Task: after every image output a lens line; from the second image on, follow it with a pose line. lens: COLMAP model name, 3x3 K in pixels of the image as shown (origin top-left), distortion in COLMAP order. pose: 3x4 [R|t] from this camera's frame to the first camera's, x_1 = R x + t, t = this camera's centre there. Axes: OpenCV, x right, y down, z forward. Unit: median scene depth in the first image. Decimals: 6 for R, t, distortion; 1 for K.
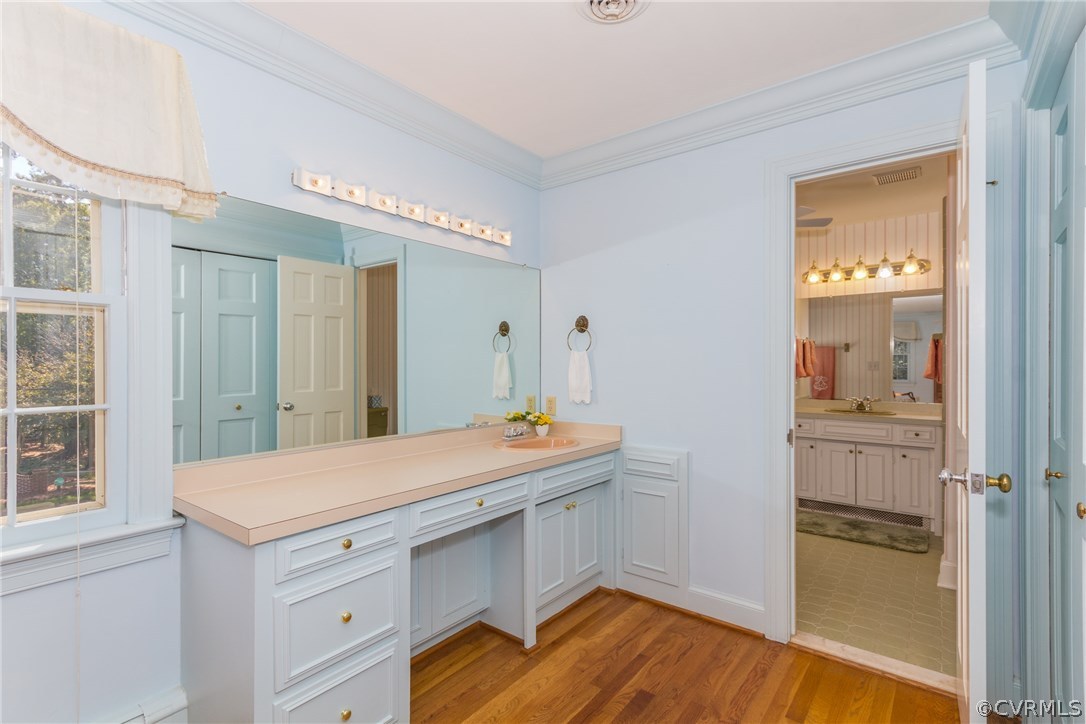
lens RADIAL K [[503.0, 0, 547.0], [0, 503.0, 361.1], [0, 0, 1]] dist [-0.001123, 0.000071]
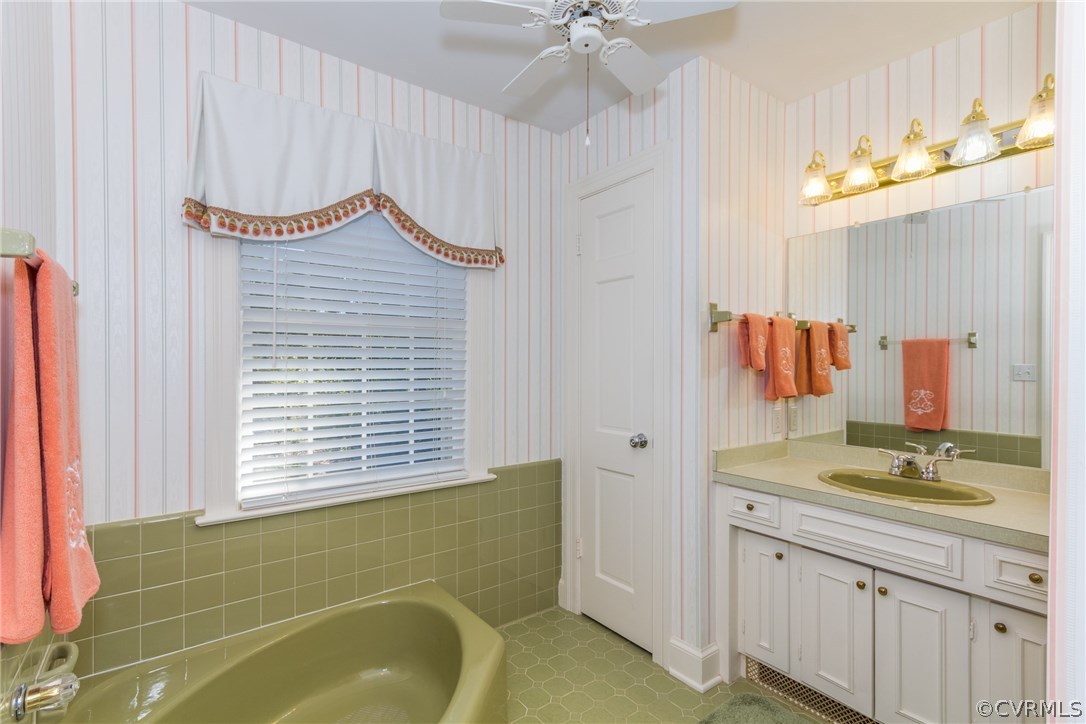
lens RADIAL K [[503.0, 0, 541.3], [0, 503.0, 366.4], [0, 0, 1]] dist [-0.001123, 0.000071]
pose [[0.964782, -0.001567, -0.263047, 0.489590], [0.003077, 0.999981, 0.005327, -0.004166], [0.263034, -0.005948, 0.964768, 0.567818]]
